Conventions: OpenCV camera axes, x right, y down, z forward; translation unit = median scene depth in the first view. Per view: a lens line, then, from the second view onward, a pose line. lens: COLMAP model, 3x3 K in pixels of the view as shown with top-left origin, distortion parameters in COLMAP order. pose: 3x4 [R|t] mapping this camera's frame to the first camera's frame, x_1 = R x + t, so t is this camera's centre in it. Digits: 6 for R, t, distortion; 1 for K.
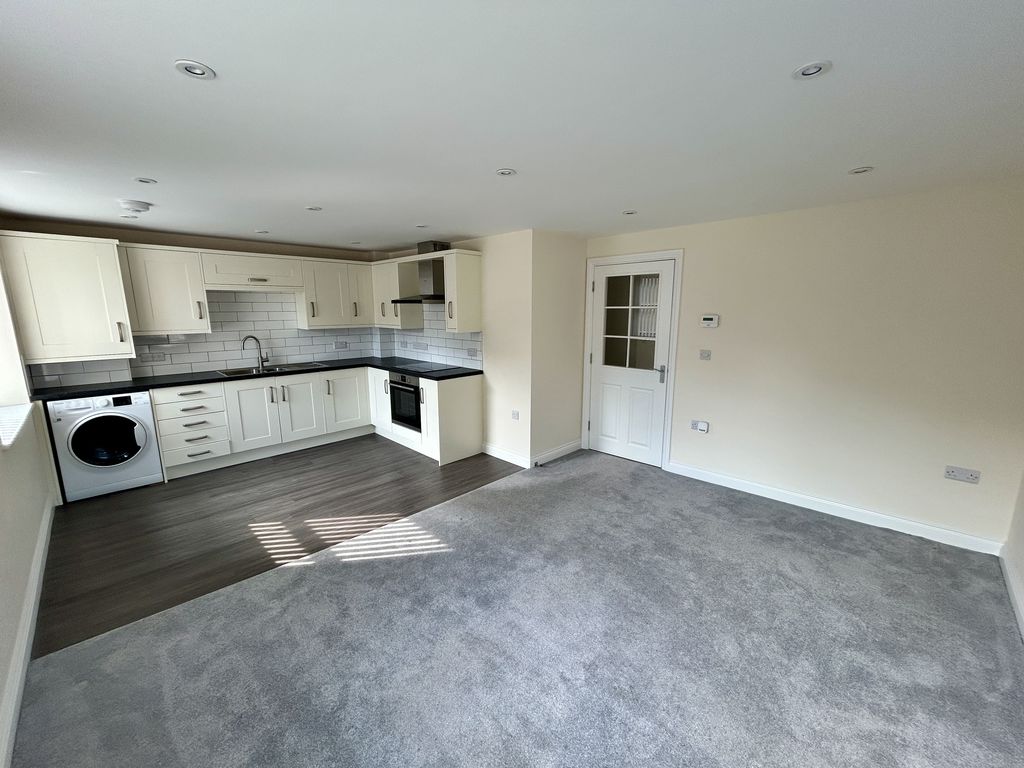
lens RADIAL K [[413.2, 0, 512.0], [0, 413.2, 384.0], [0, 0, 1]] dist [0.000110, 0.000216]
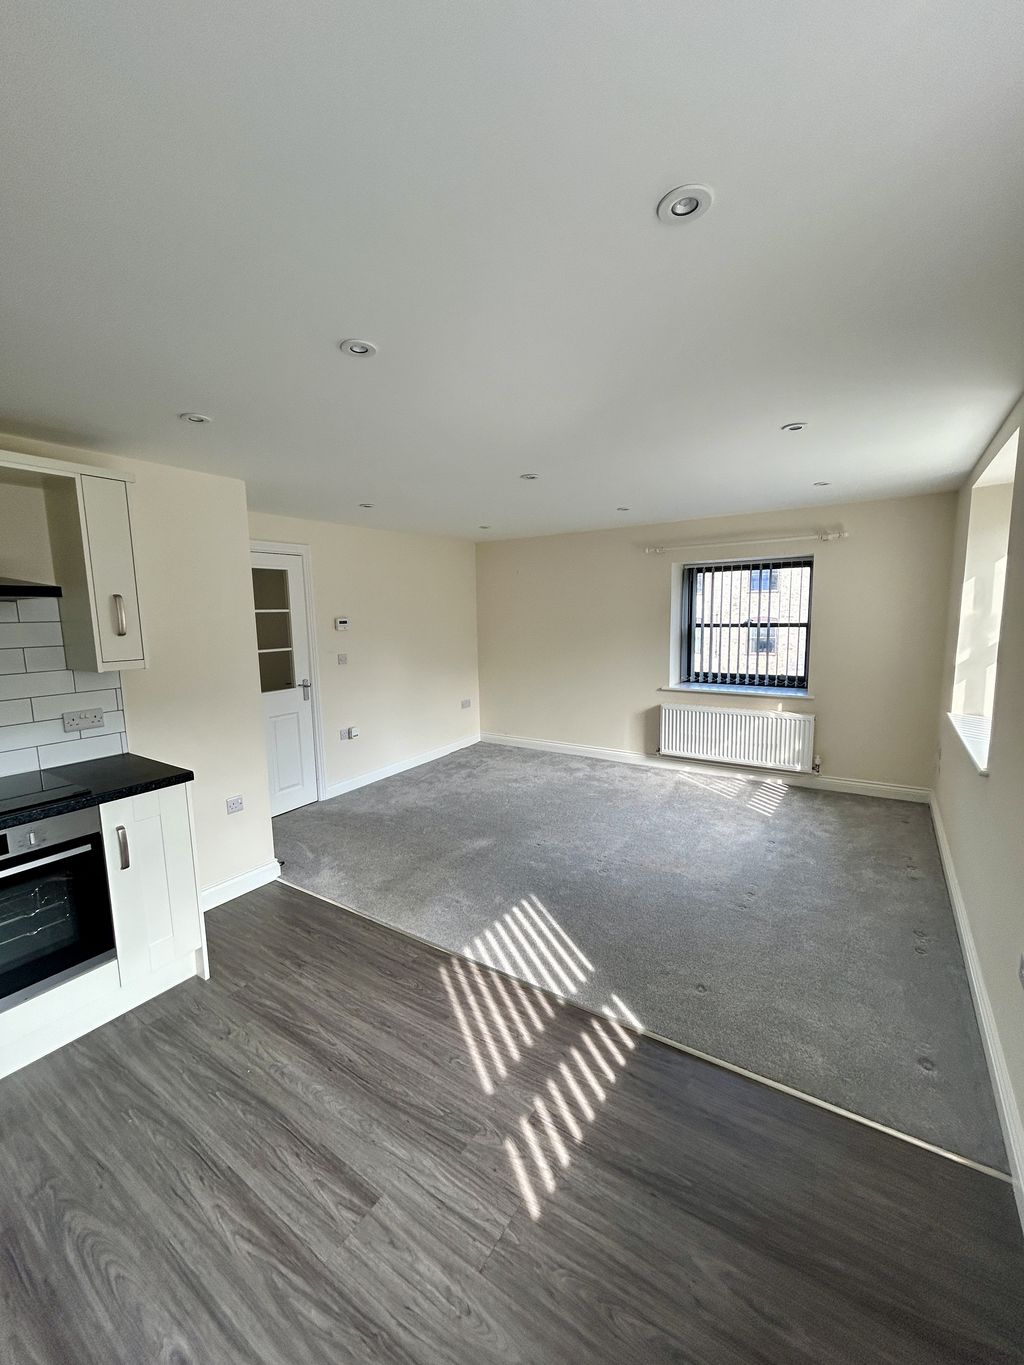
lens RADIAL K [[545.3, 0, 512.0], [0, 545.3, 682.5], [0, 0, 1]] dist [-0.000135, -0.000024]
pose [[-0.184905, -0.121277, 0.975245, -0.848978], [0.200358, 0.966862, 0.158223, -0.139146], [-0.962116, 0.224654, -0.154478, 0.820583]]
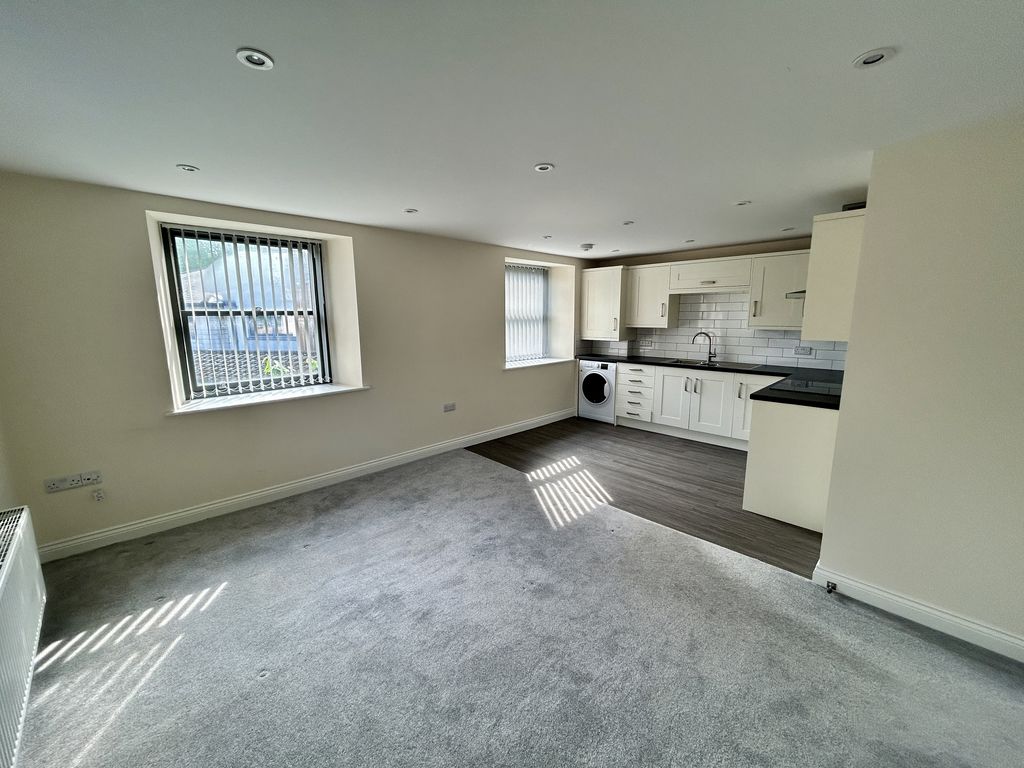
lens RADIAL K [[413.2, 0, 512.0], [0, 413.2, 384.0], [0, 0, 1]] dist [0.000110, 0.000216]
pose [[-0.009600, 0.169272, -0.985523, 0.631500], [-0.175705, 0.969949, 0.168308, -0.095300], [0.984396, 0.174777, 0.020431, 0.591798]]
